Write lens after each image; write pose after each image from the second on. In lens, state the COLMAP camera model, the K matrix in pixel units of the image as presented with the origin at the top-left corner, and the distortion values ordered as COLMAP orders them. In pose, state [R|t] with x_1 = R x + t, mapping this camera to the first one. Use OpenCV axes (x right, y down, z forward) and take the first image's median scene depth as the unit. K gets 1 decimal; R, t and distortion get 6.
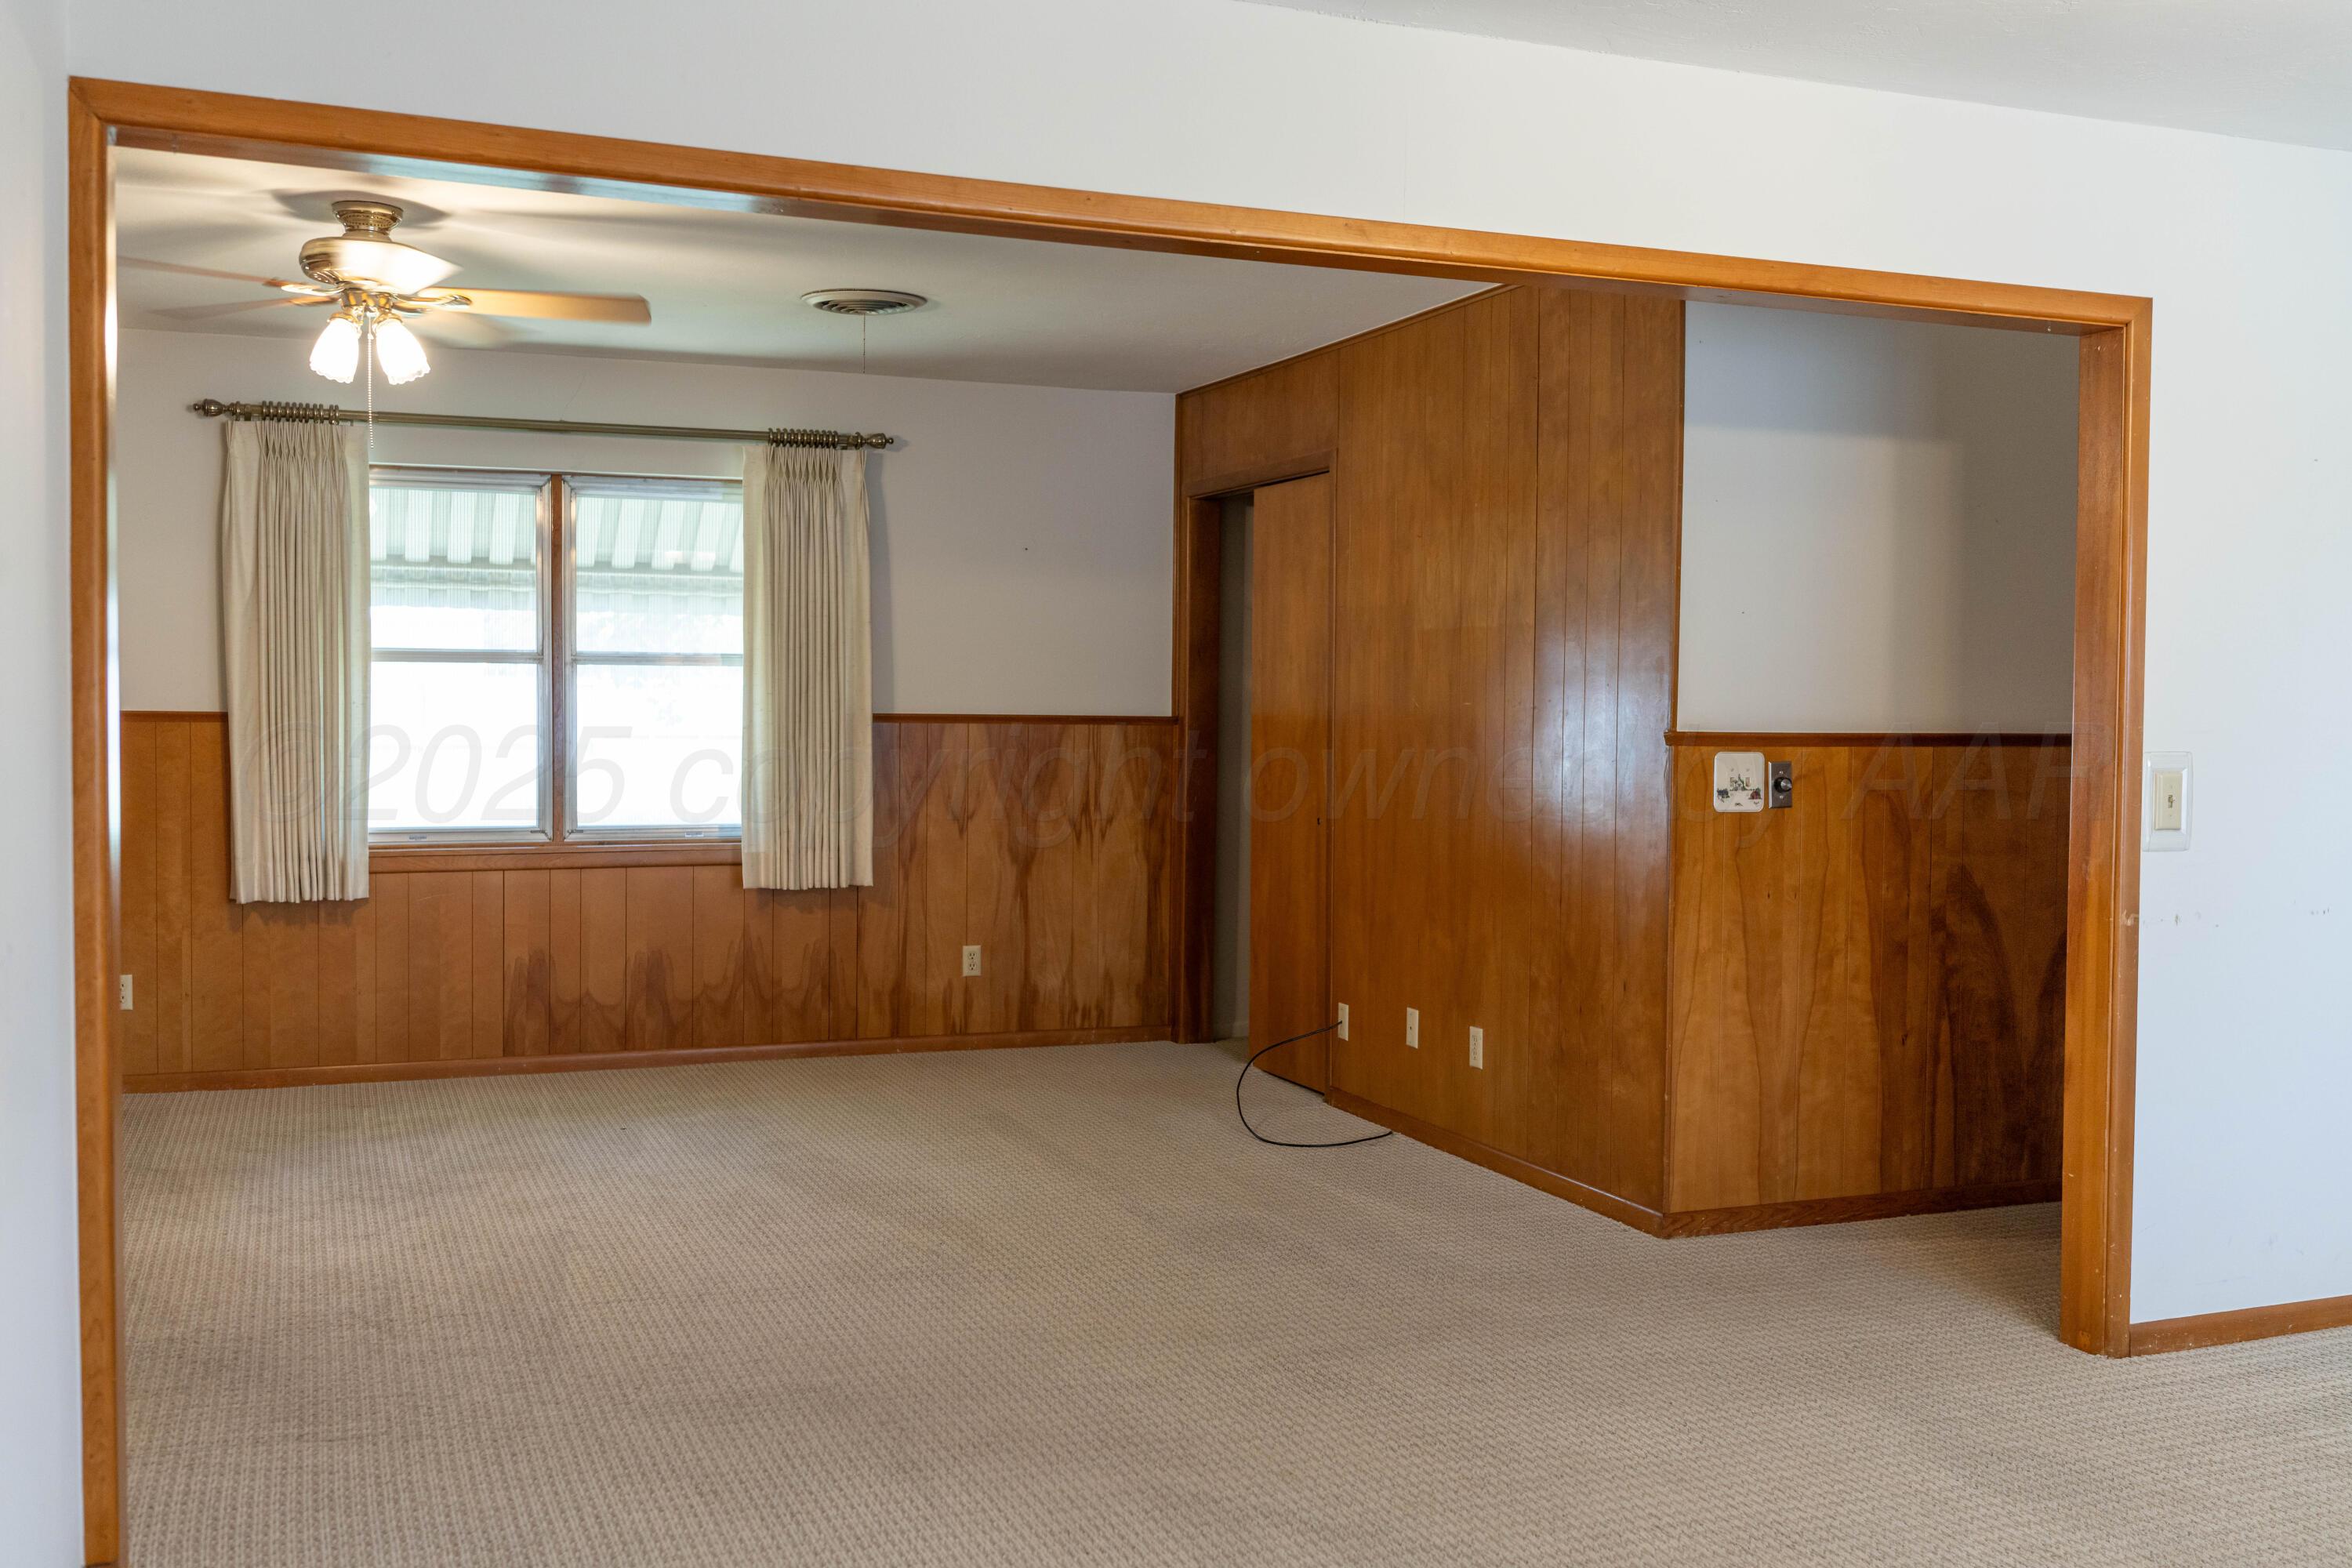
lens RADIAL K [[2164.6, 0, 1282.6], [0, 2164.6, 796.2], [0, 0, 1]] dist [0.009809, 0.000000]
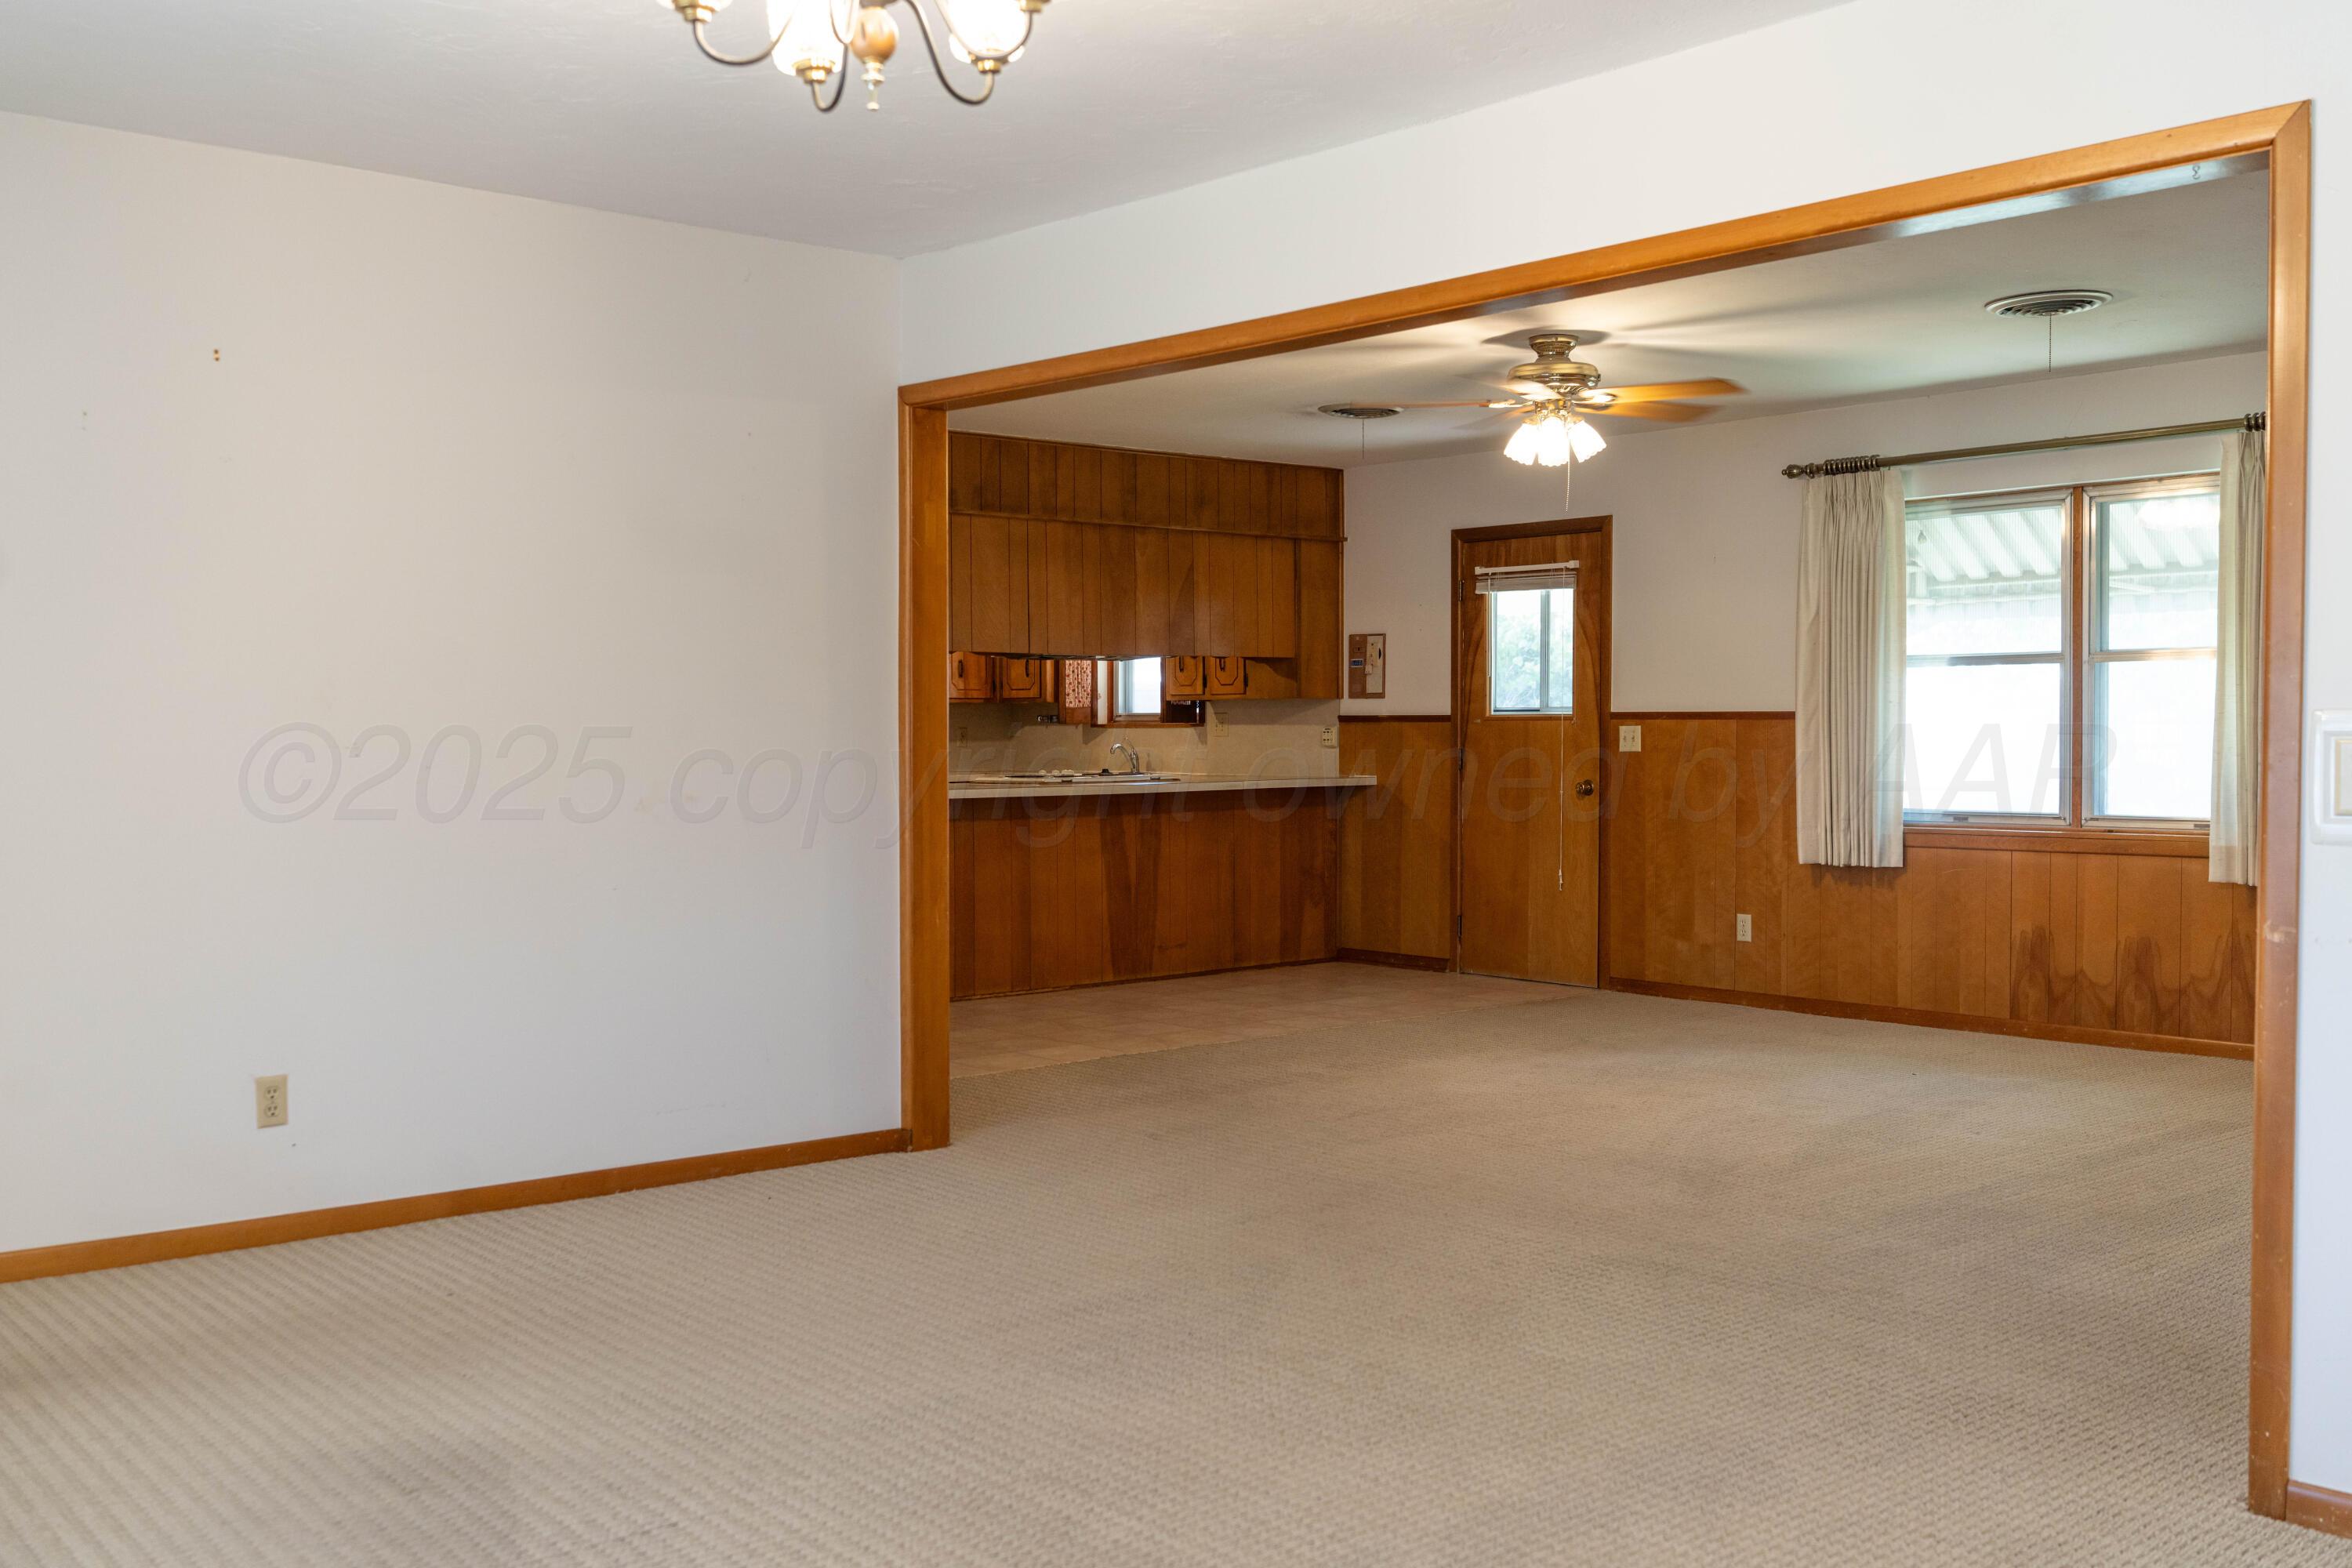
lens RADIAL K [[2164.6, 0, 1164.2], [0, 2164.6, 784.7], [0, 0, 1]] dist [0.009809, 0.000000]
pose [[0.342317, 0.016579, -0.939438, 0.524273], [-0.030463, 0.999515, 0.006539, 0.006245], [0.939090, 0.026380, 0.342656, 0.208409]]
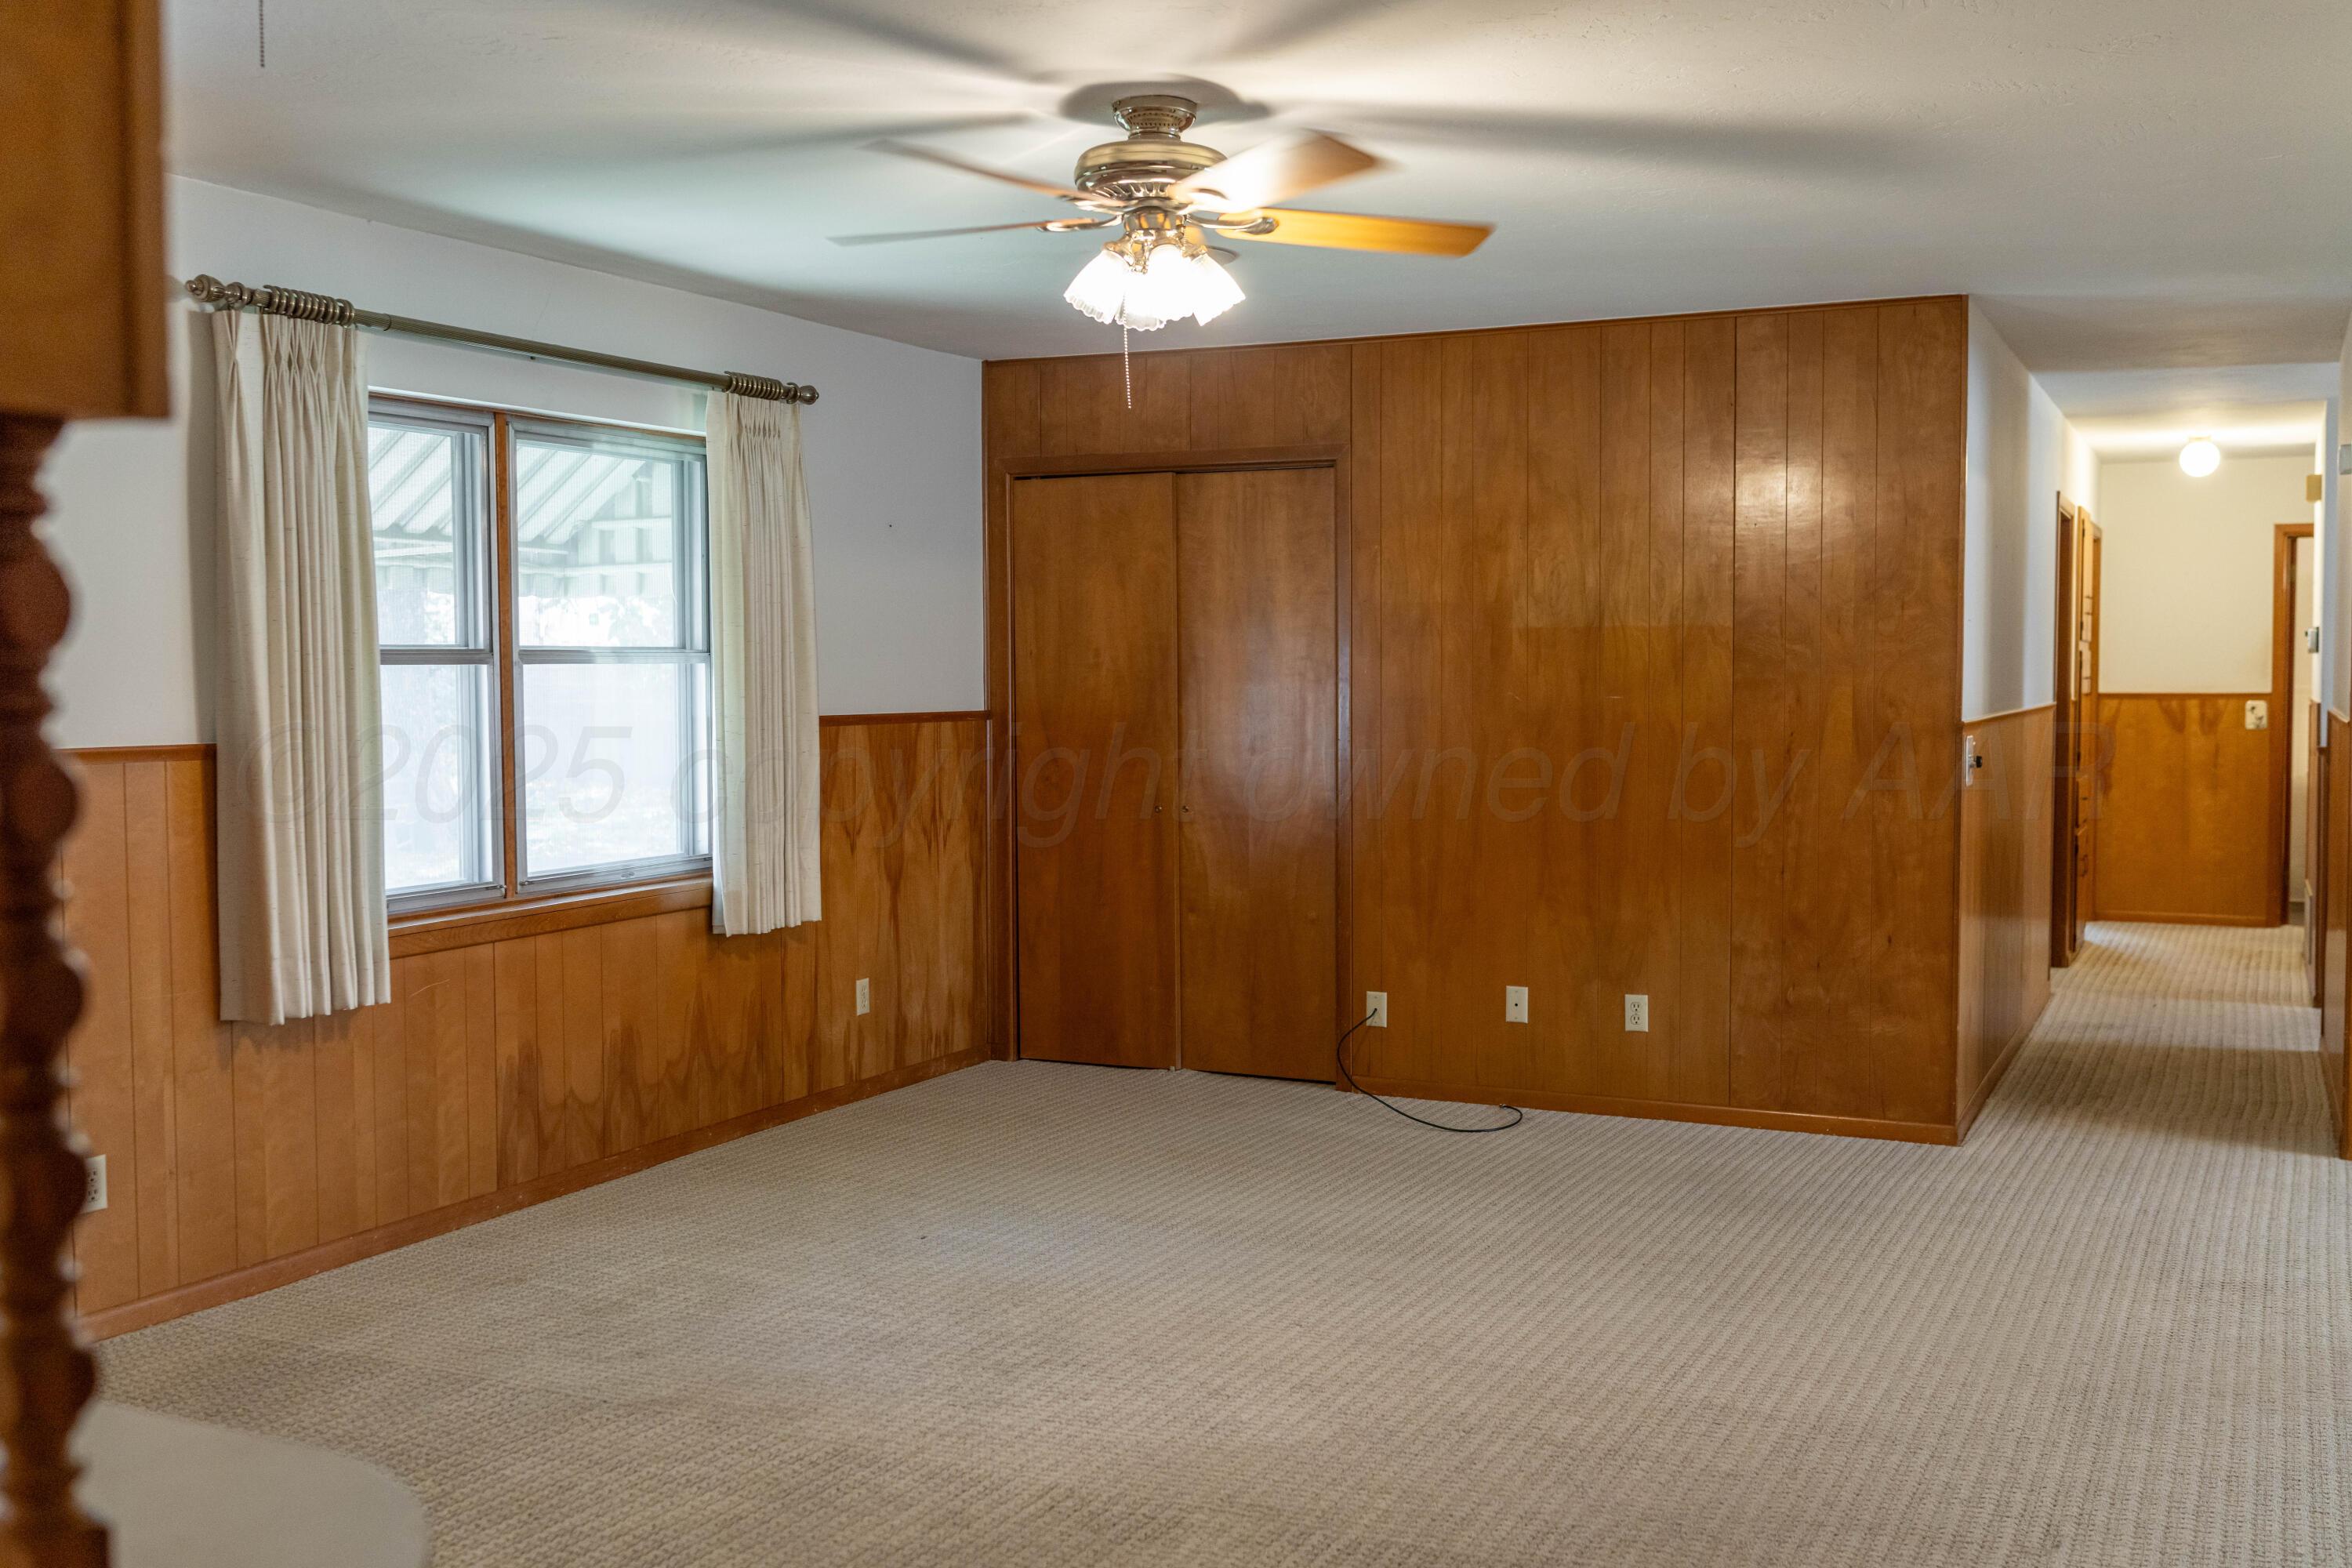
lens RADIAL K [[2164.6, 0, 1185.9], [0, 2164.6, 783.7], [0, 0, 1]] dist [0.009809, 0.000000]
pose [[0.748321, -0.047907, 0.661604, -0.660785], [0.036742, 0.998851, 0.030770, -0.033996], [-0.662318, 0.001283, 0.749222, 0.278007]]
